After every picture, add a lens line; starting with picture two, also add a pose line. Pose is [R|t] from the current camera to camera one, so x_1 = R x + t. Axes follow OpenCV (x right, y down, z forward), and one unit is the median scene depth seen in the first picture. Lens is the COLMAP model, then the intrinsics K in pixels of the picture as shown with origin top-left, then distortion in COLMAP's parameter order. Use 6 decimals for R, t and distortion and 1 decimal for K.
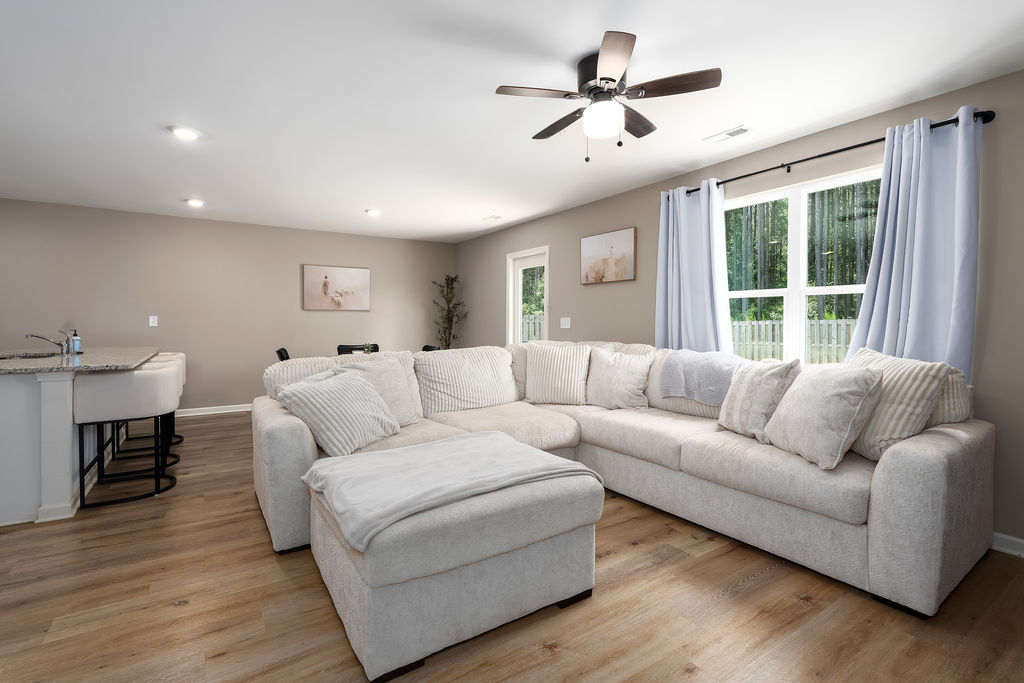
lens RADIAL K [[471.3, 0, 513.0], [0, 471.3, 327.6], [0, 0, 1]] dist [-0.000795, -0.000061]
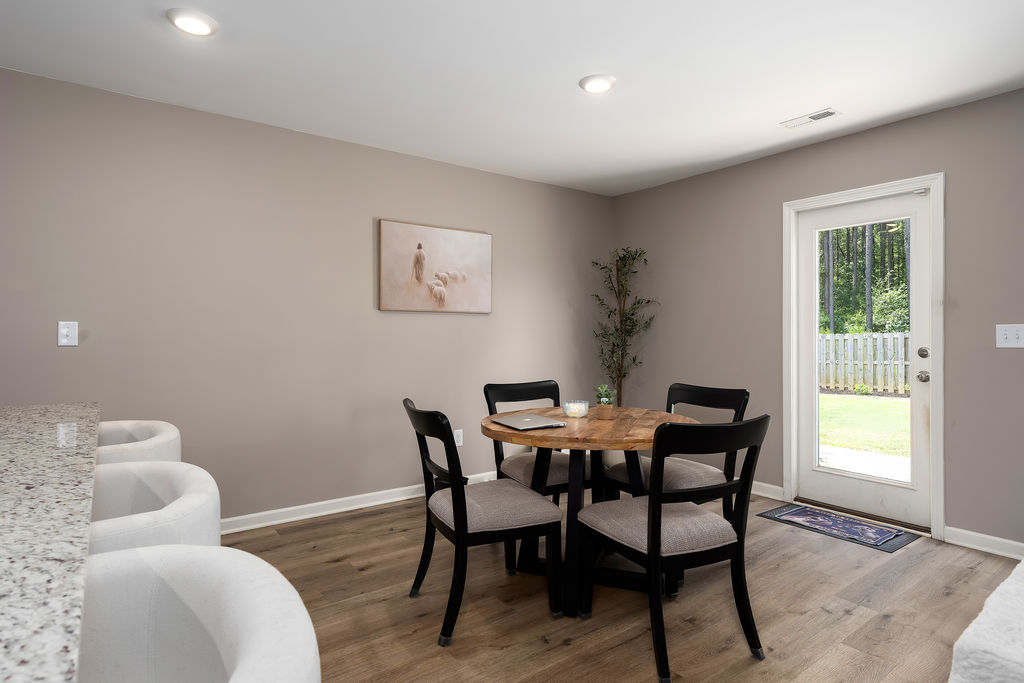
lens RADIAL K [[546.9, 0, 512.0], [0, 546.9, 341.5], [0, 0, 1]] dist [-0.001847, -0.000168]
pose [[0.997751, -0.003033, 0.066964, -0.329814], [0.003156, 0.999994, -0.001733, -0.003201], [-0.066958, 0.001941, 0.997754, 0.398079]]
